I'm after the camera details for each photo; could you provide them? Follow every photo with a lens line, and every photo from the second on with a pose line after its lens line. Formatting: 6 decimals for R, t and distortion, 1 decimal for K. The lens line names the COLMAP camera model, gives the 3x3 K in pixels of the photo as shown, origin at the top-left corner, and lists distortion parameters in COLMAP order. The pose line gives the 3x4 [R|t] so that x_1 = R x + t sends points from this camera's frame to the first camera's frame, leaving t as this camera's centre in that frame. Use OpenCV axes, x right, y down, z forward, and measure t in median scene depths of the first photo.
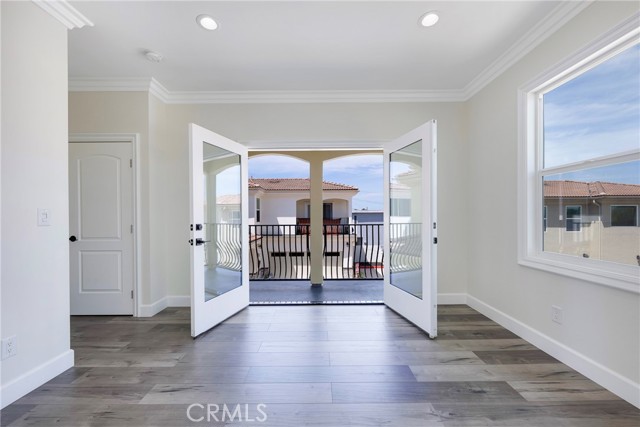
lens RADIAL K [[254.6, 0, 319.2], [0, 254.6, 216.5], [0, 0, 1]] dist [-0.000090, -0.000282]
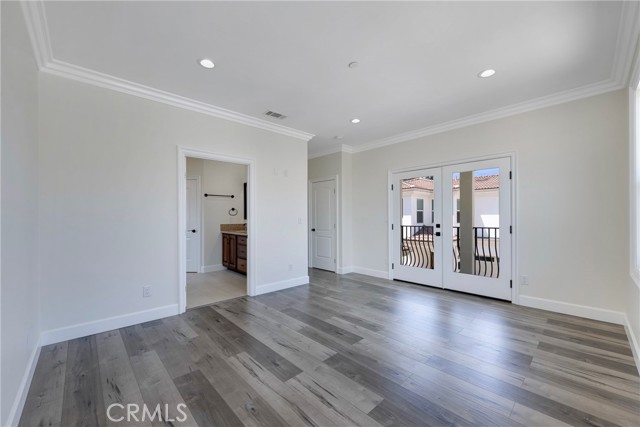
lens RADIAL K [[254.6, 0, 319.2], [0, 254.6, 216.5], [0, 0, 1]] dist [-0.000090, -0.000282]
pose [[0.685701, 0.002571, -0.727879, 0.681375], [-0.001978, 0.999997, 0.001668, -0.029697], [0.727881, 0.000296, 0.685703, -0.459621]]
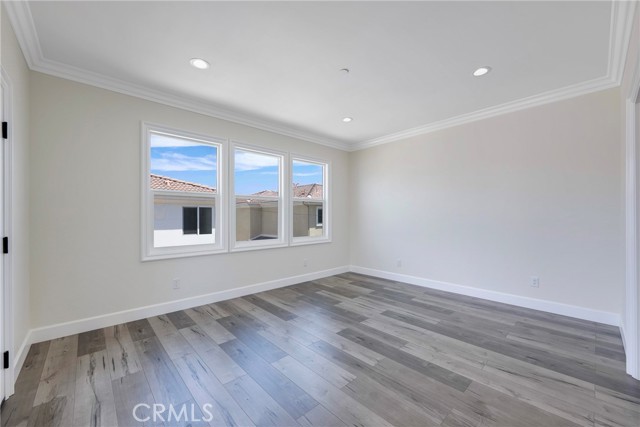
lens RADIAL K [[254.6, 0, 319.2], [0, 254.6, 216.5], [0, 0, 1]] dist [-0.000090, -0.000282]
pose [[-0.677893, 0.007907, 0.735118, -0.738310], [0.010414, 0.999945, -0.001152, -0.023447], [-0.735087, 0.006874, -0.677938, 1.215899]]
